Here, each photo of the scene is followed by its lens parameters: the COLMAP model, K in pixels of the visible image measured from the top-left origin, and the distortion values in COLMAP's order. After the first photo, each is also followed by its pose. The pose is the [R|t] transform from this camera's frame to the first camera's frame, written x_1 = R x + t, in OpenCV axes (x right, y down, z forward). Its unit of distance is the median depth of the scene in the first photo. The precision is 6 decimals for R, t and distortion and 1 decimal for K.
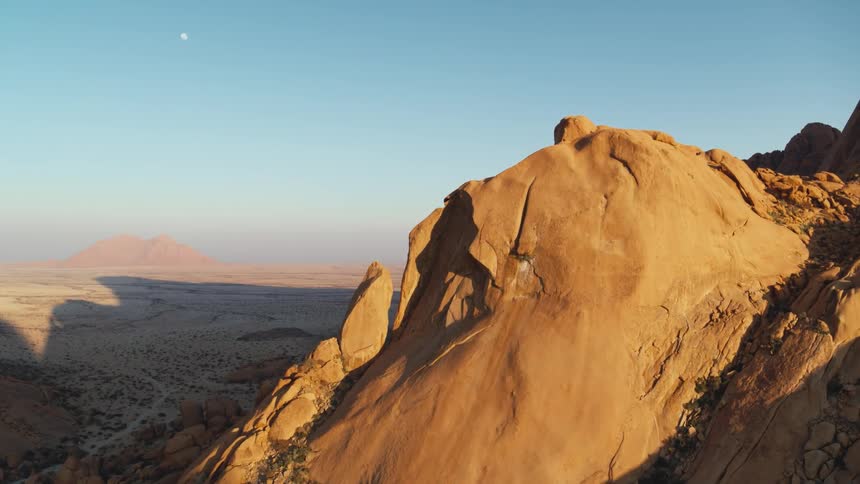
lens RADIAL K [[611.4, 0, 430.0], [0, 611.4, 242.0], [0, 0, 1]] dist [-0.101410, 0.057306]
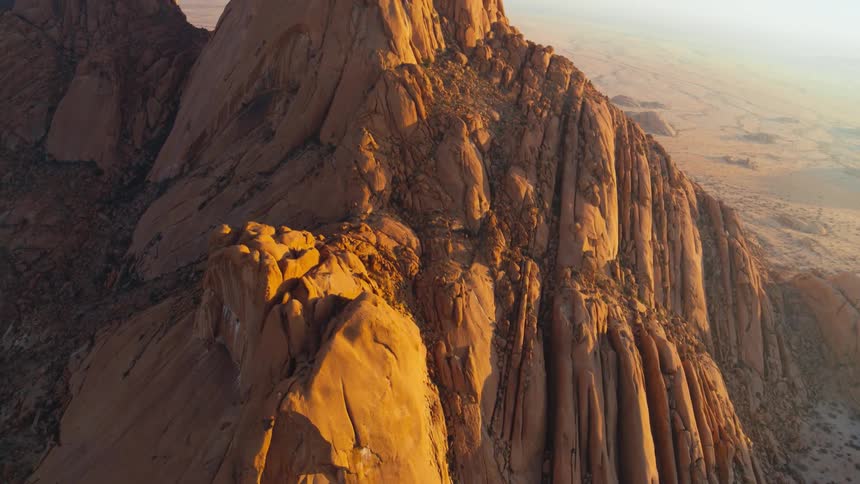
lens RADIAL K [[611.4, 0, 430.0], [0, 611.4, 242.0], [0, 0, 1]] dist [-0.101410, 0.057306]
pose [[0.336086, -0.358660, 0.870867, -0.833481], [-0.115173, 0.902062, 0.415956, -0.989620], [-0.934763, -0.240097, 0.261862, 0.597107]]
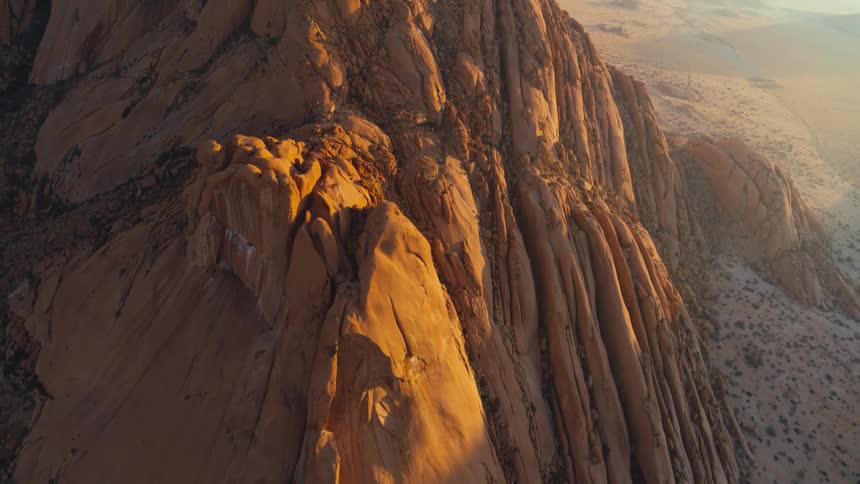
lens RADIAL K [[611.4, 0, 430.0], [0, 611.4, 242.0], [0, 0, 1]] dist [-0.101410, 0.057306]
pose [[0.099897, -0.553672, 0.826721, -0.881751], [-0.160968, 0.810939, 0.562553, -1.001778], [-0.981891, -0.189273, -0.008113, 1.011020]]
